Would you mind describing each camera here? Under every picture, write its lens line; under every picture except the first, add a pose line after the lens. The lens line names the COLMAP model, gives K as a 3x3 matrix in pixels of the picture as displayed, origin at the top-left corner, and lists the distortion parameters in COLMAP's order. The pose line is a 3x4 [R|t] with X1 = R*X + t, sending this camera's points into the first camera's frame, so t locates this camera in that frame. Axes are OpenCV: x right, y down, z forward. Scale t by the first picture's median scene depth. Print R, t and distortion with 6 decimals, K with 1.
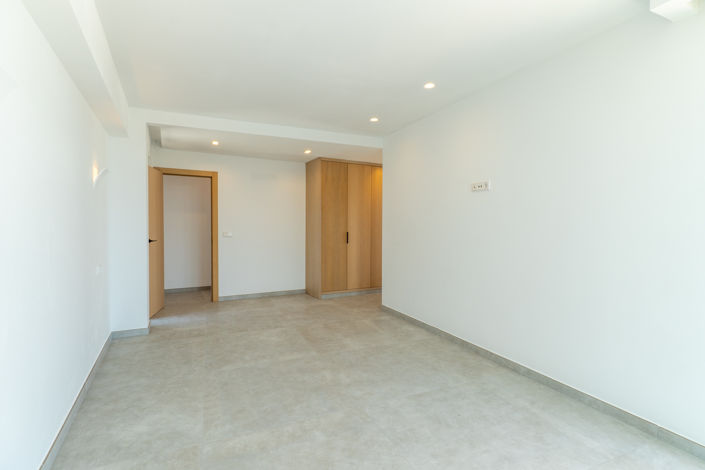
lens RADIAL K [[344.7, 0, 349.0], [0, 344.7, 229.0], [0, 0, 1]] dist [-0.002973, -0.000328]
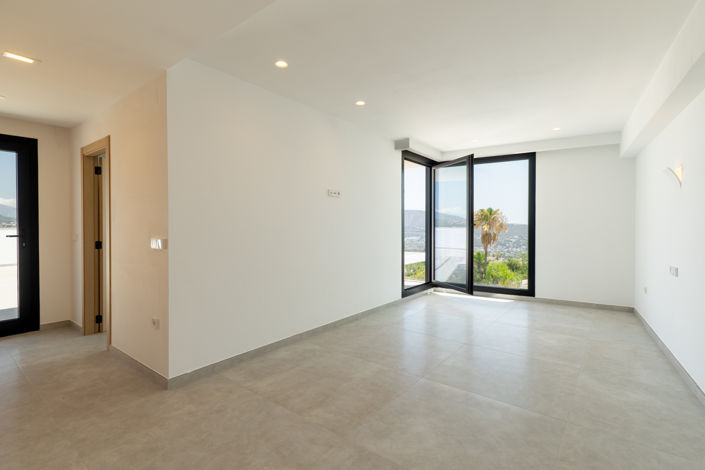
lens RADIAL K [[344.7, 0, 349.0], [0, 344.7, 229.0], [0, 0, 1]] dist [-0.002973, -0.000328]
pose [[-0.496743, -0.015175, 0.867765, -0.693454], [0.003564, 0.999803, 0.019524, -0.017572], [-0.867890, 0.012791, -0.496591, 1.488390]]
